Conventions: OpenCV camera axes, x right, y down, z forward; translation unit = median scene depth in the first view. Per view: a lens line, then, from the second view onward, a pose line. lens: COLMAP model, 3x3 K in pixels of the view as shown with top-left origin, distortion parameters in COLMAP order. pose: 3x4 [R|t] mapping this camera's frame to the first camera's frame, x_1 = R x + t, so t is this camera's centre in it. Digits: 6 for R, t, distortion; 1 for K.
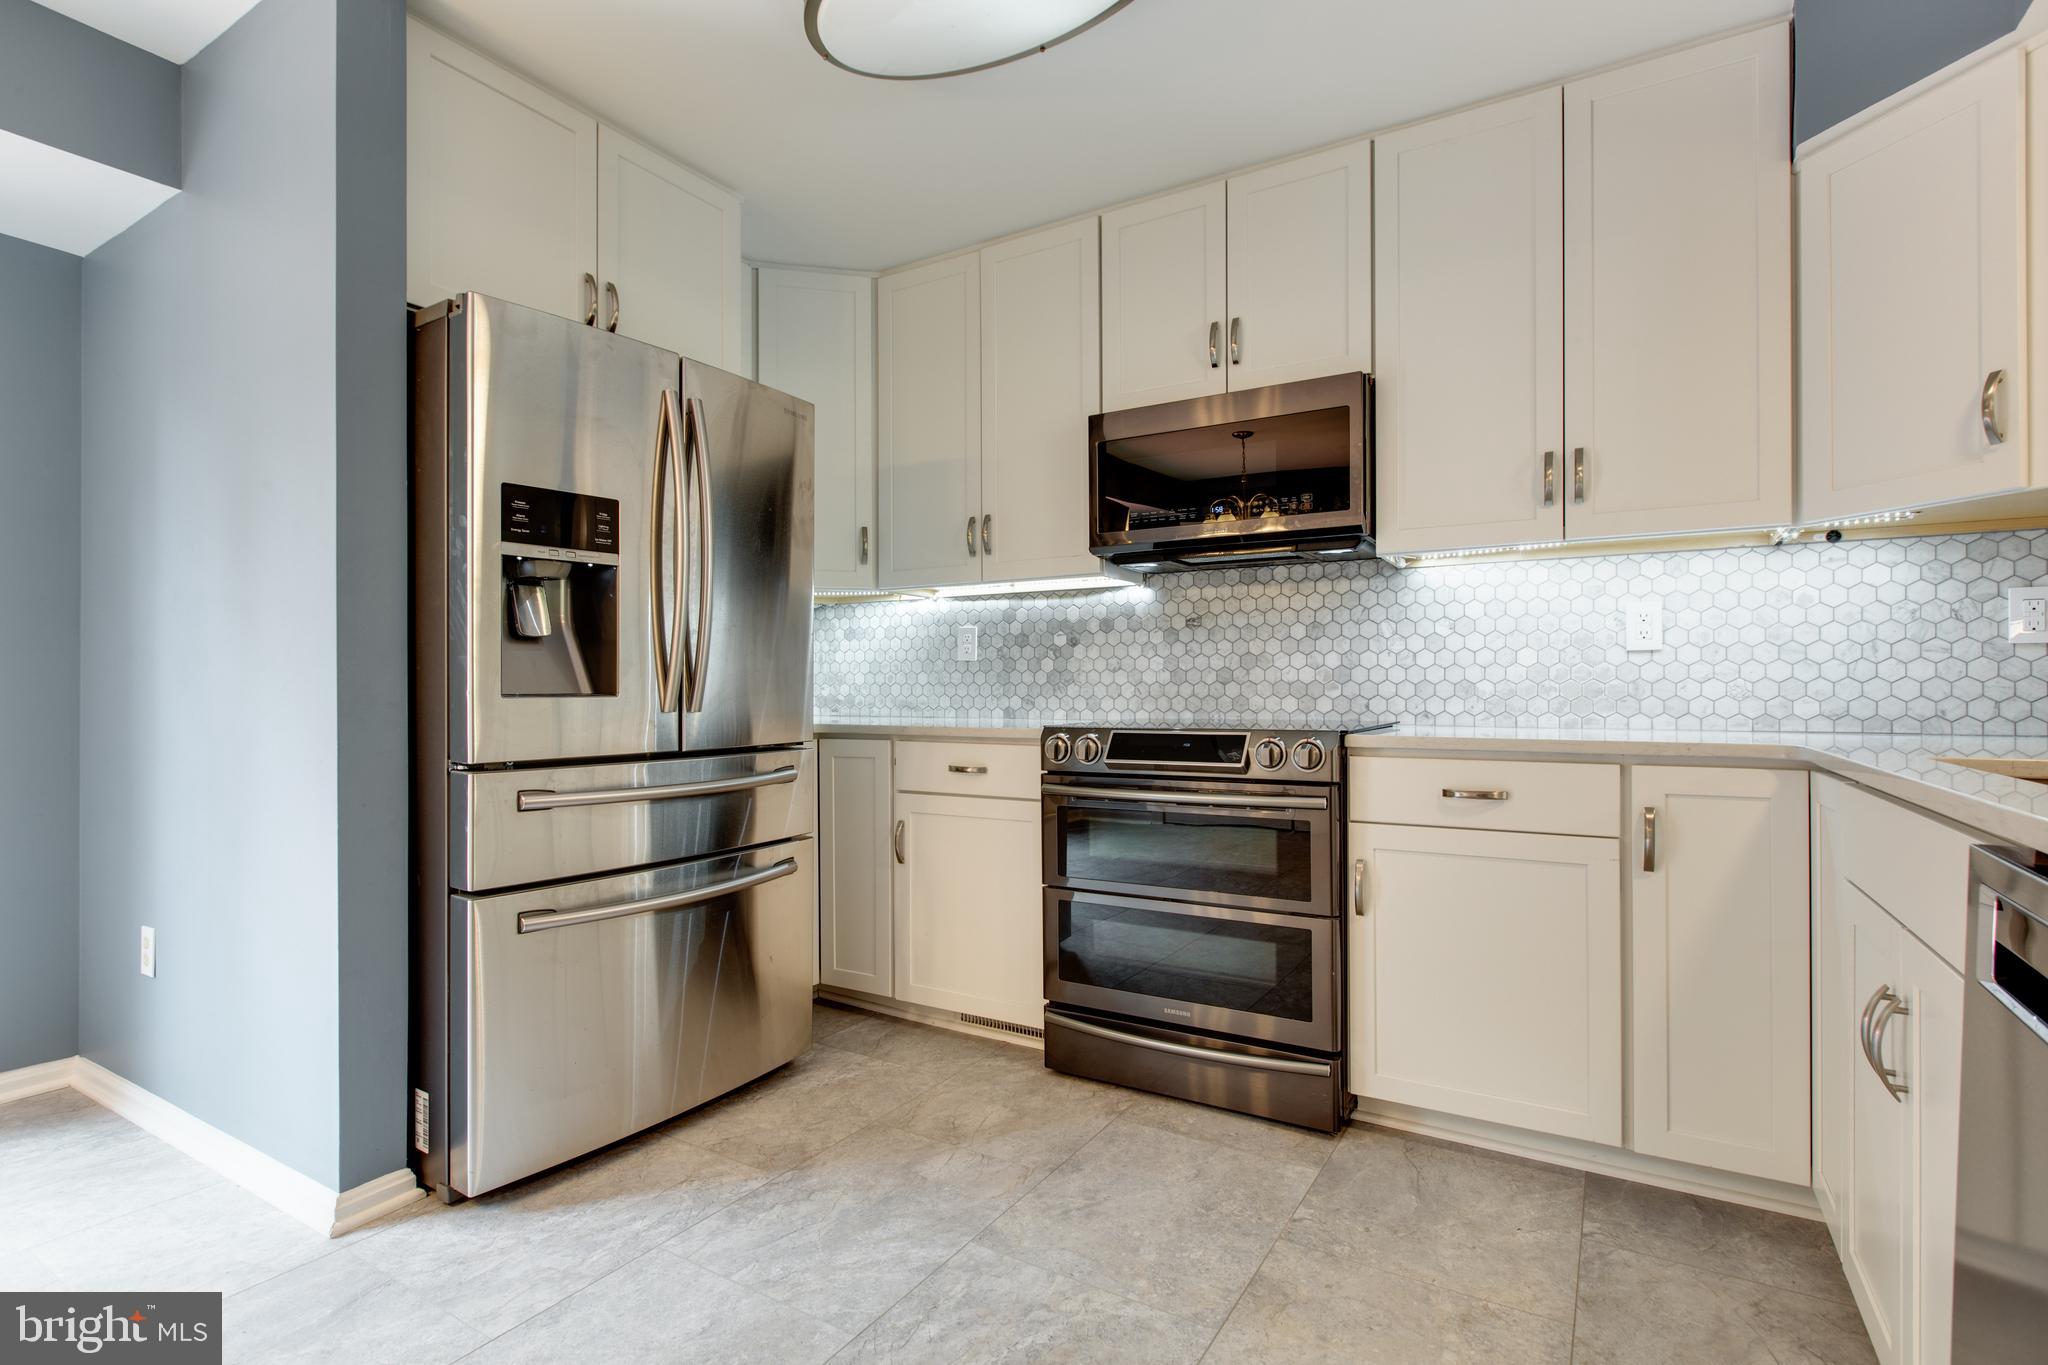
lens RADIAL K [[997.3, 0, 1024.0], [0, 997.3, 685.5], [0, 0, 1]] dist [0.001574, -0.001865]
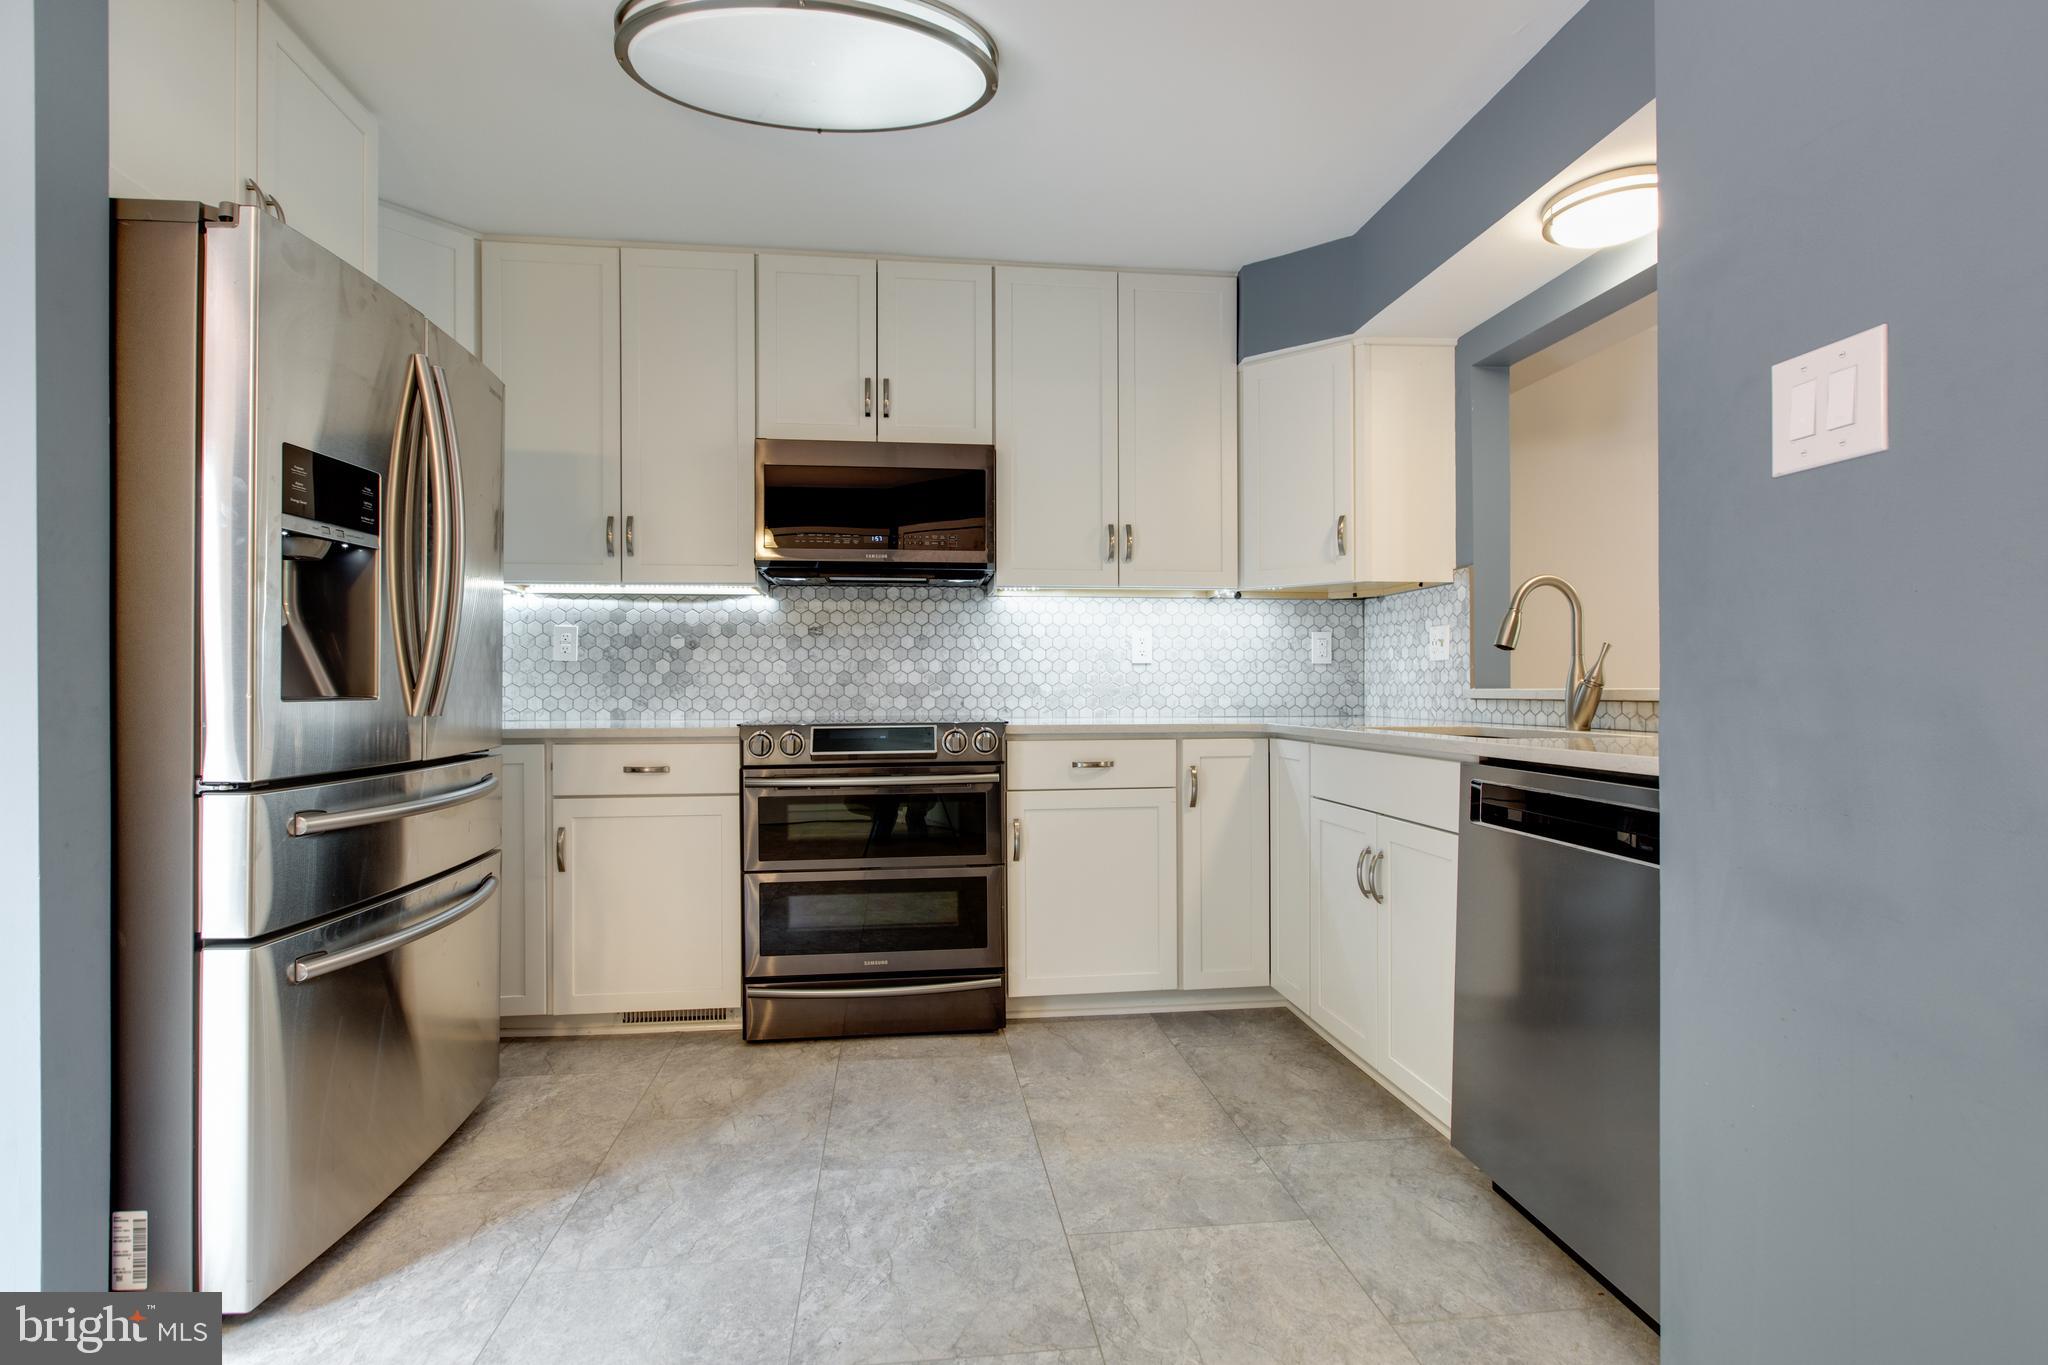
lens RADIAL K [[997.3, 0, 1019.4], [0, 997.3, 685.3], [0, 0, 1]] dist [0.001574, -0.001865]
pose [[0.773661, 0.001948, 0.633596, -0.487061], [-0.001119, 0.999998, -0.001708, -0.000259], [-0.633598, 0.000613, 0.773662, -0.027803]]
